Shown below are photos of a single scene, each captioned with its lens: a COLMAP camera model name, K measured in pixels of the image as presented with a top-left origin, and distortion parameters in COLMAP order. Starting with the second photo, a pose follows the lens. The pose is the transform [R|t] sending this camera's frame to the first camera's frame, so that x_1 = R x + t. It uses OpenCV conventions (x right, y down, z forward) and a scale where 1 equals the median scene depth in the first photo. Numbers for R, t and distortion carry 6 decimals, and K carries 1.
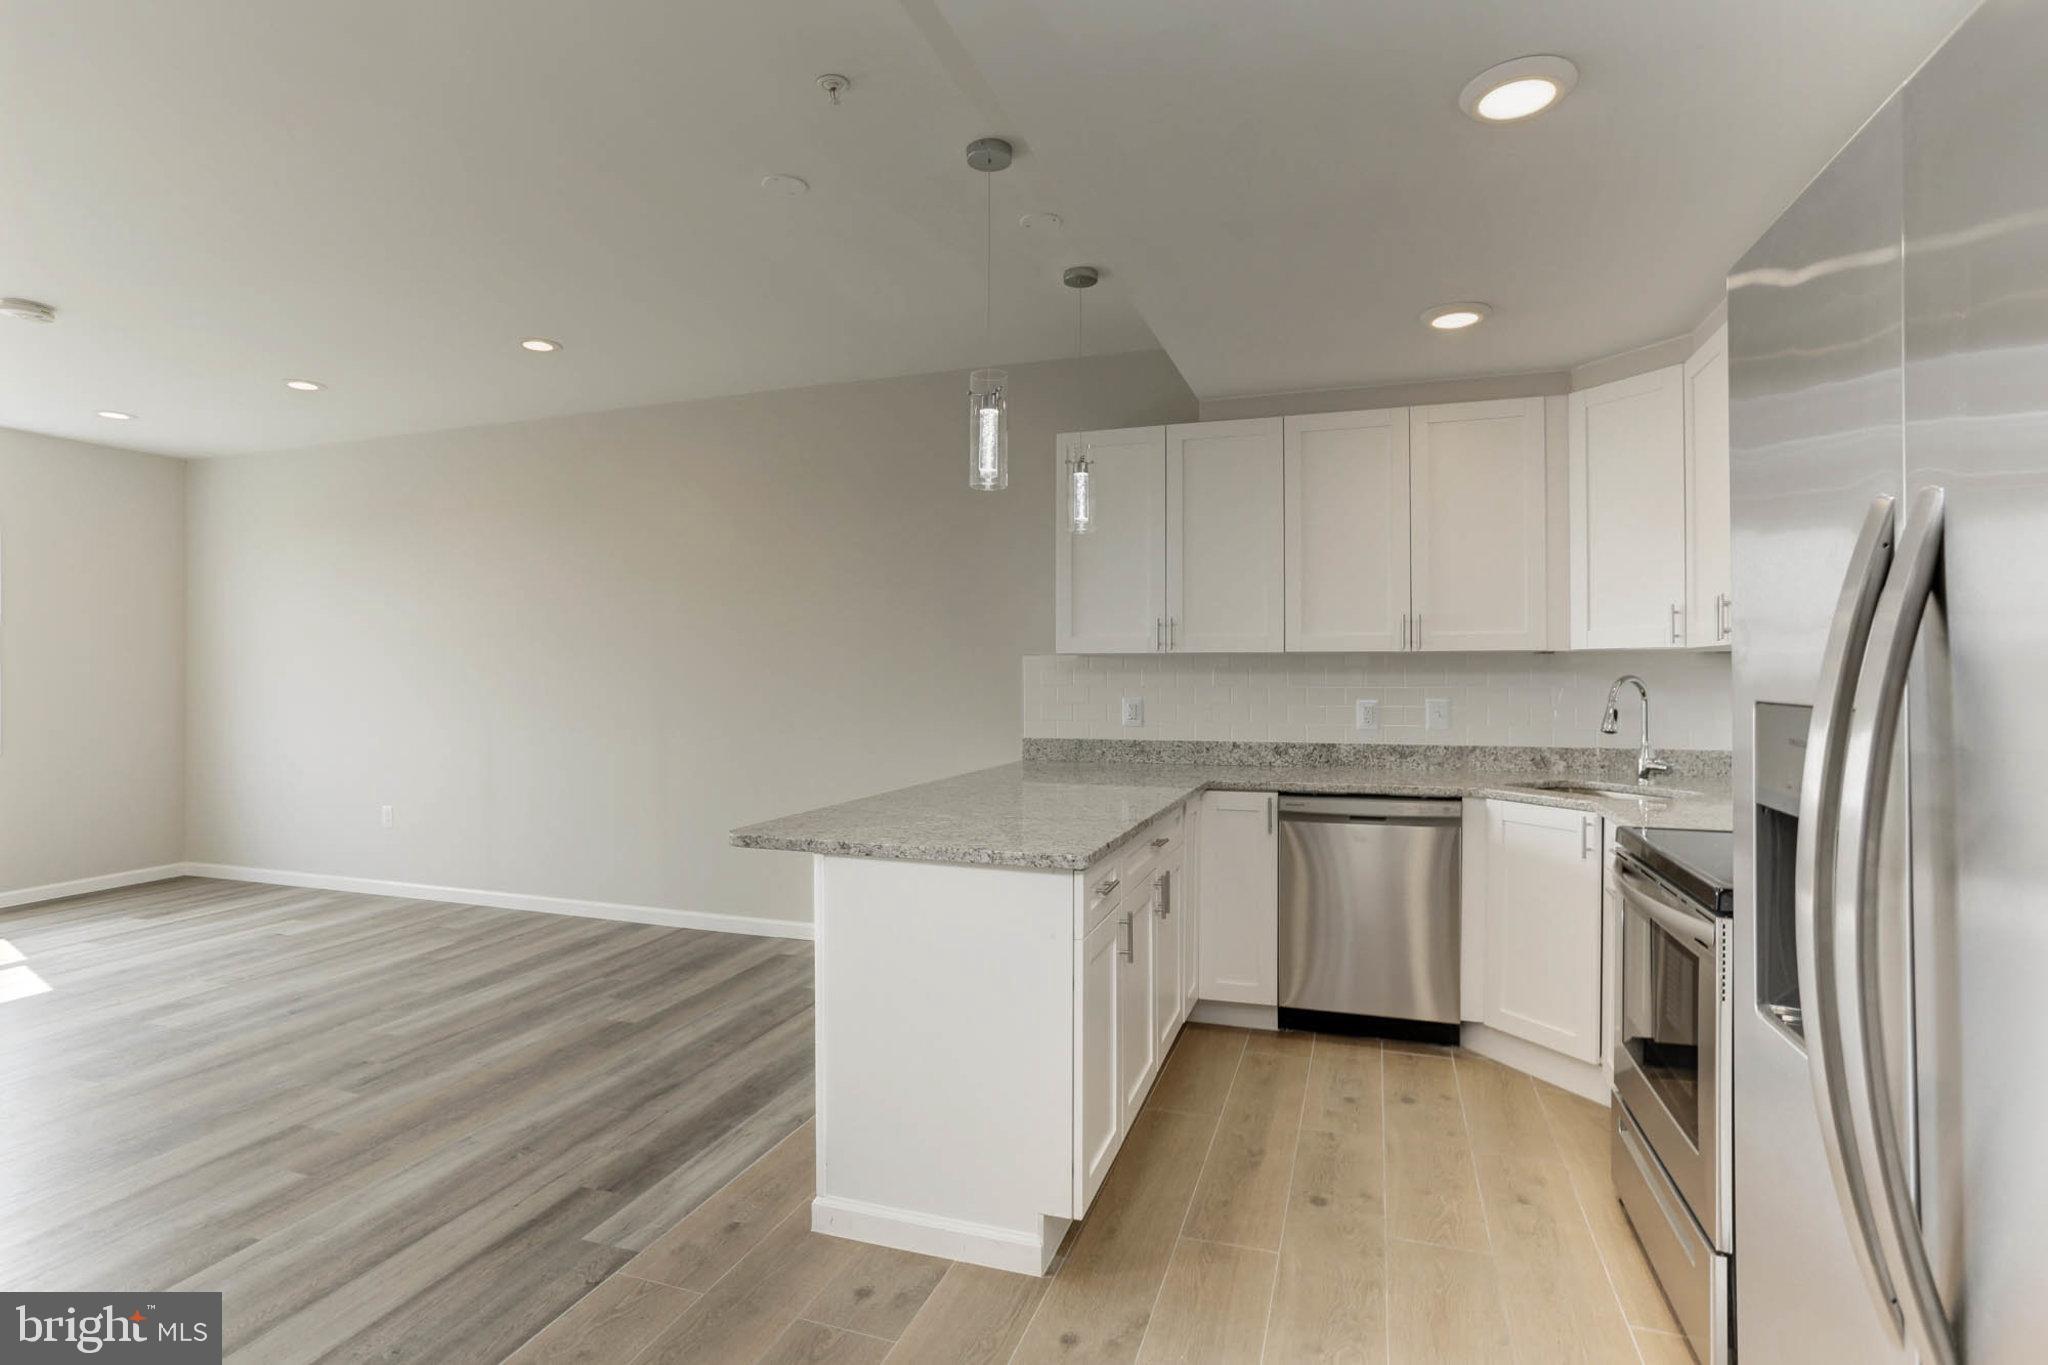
lens RADIAL K [[1038.1, 0, 985.7], [0, 1038.1, 671.7], [0, 0, 1]] dist [-0.016386, 0.021352]
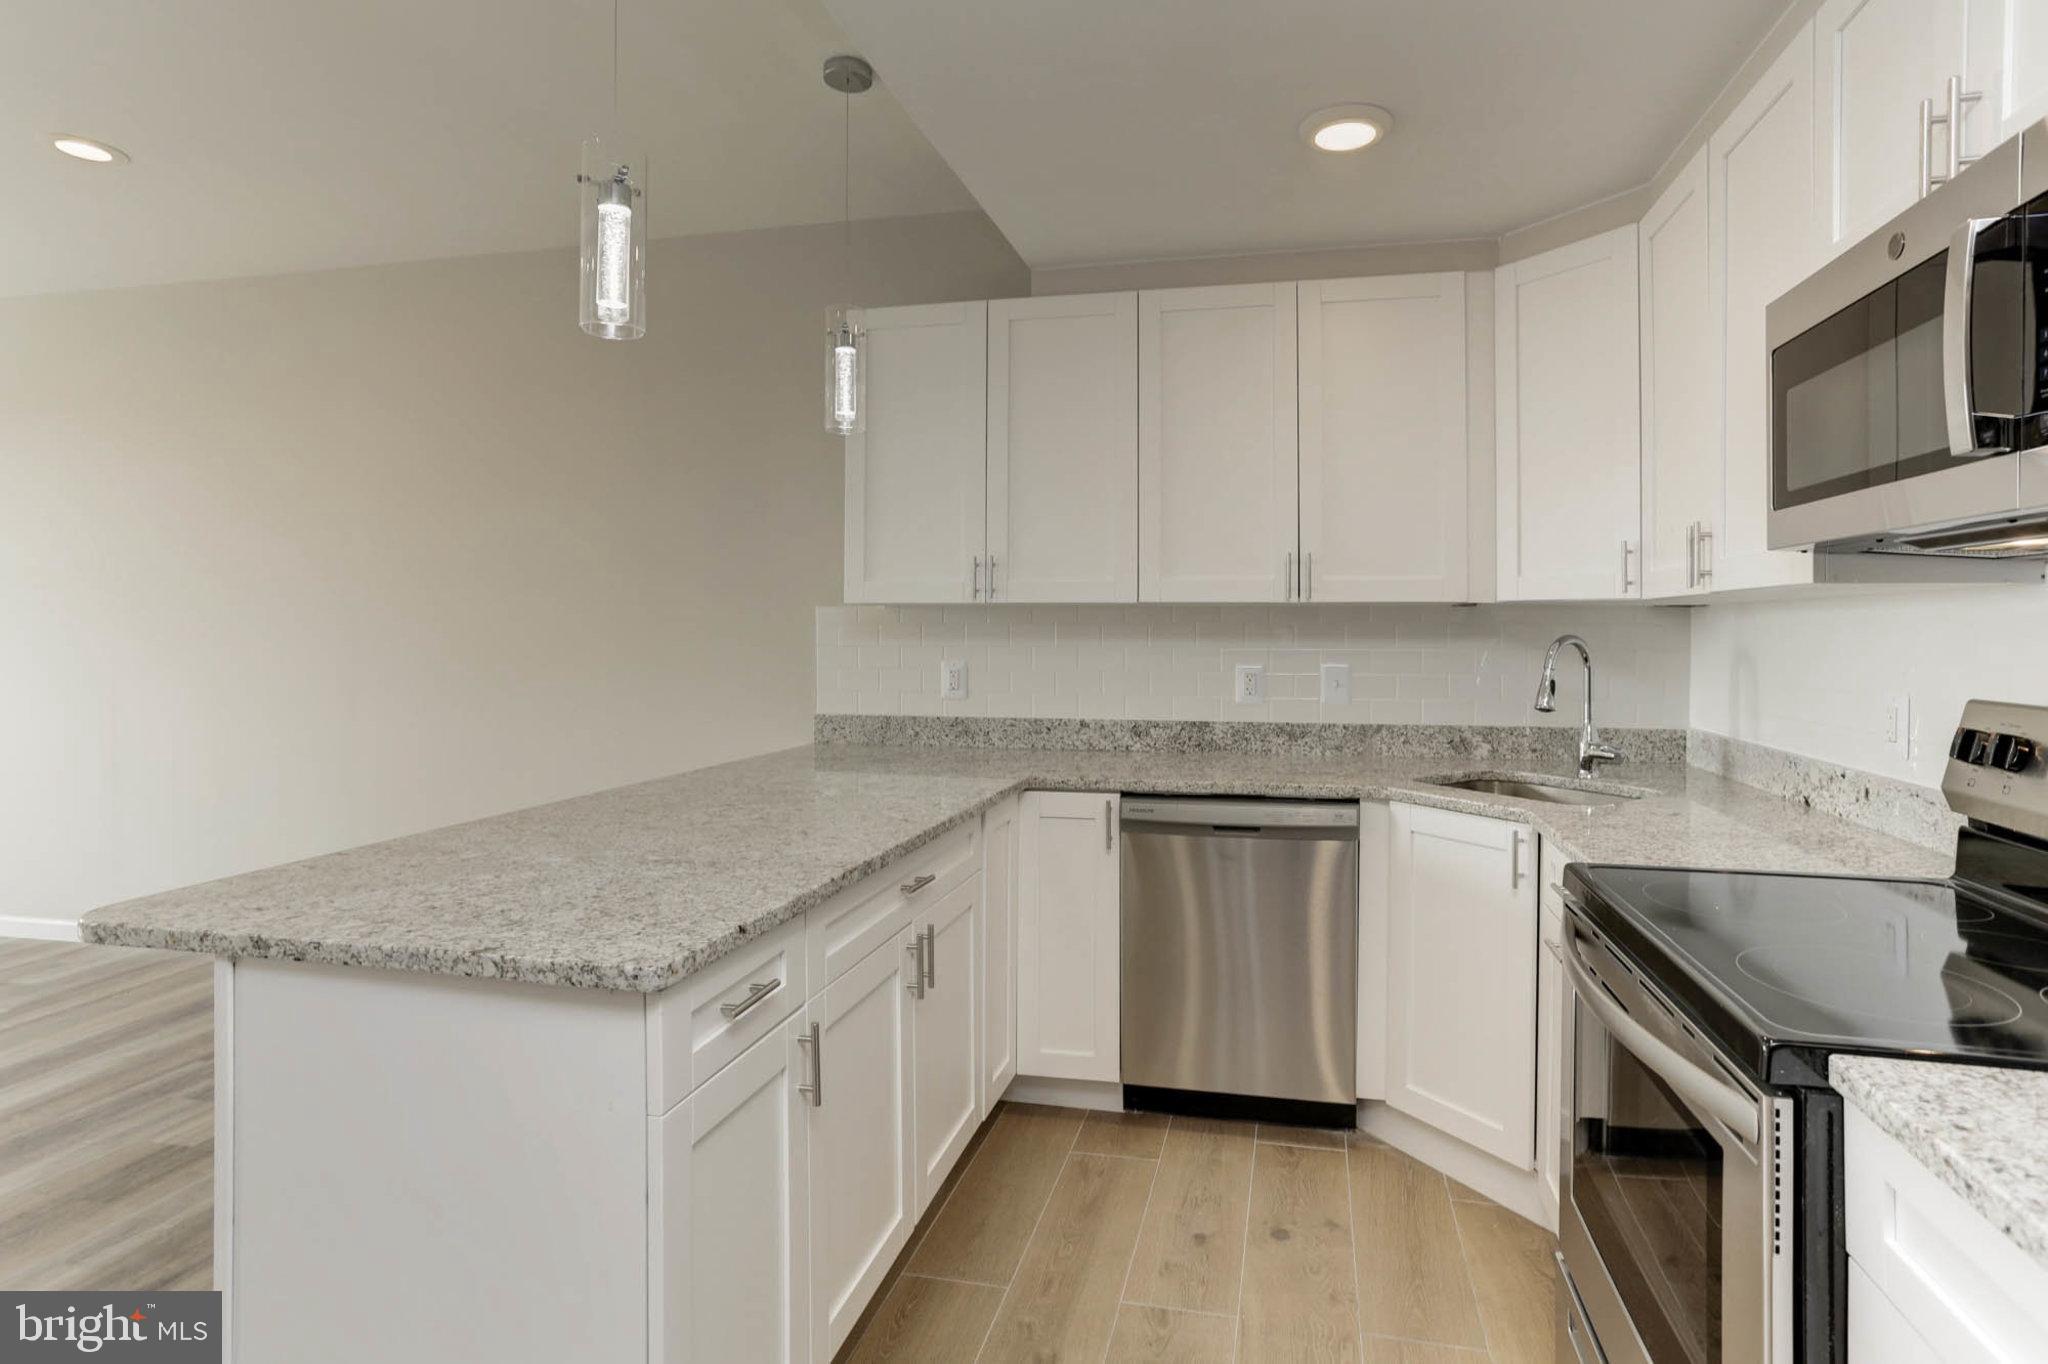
lens RADIAL K [[1038.1, 0, 1059.4], [0, 1038.1, 626.7], [0, 0, 1]] dist [-0.016386, 0.021352]
pose [[0.992931, 0.002851, 0.118662, 0.156967], [-0.002691, 0.999995, -0.001504, -0.000673], [-0.118666, 0.001174, 0.992934, 0.284982]]
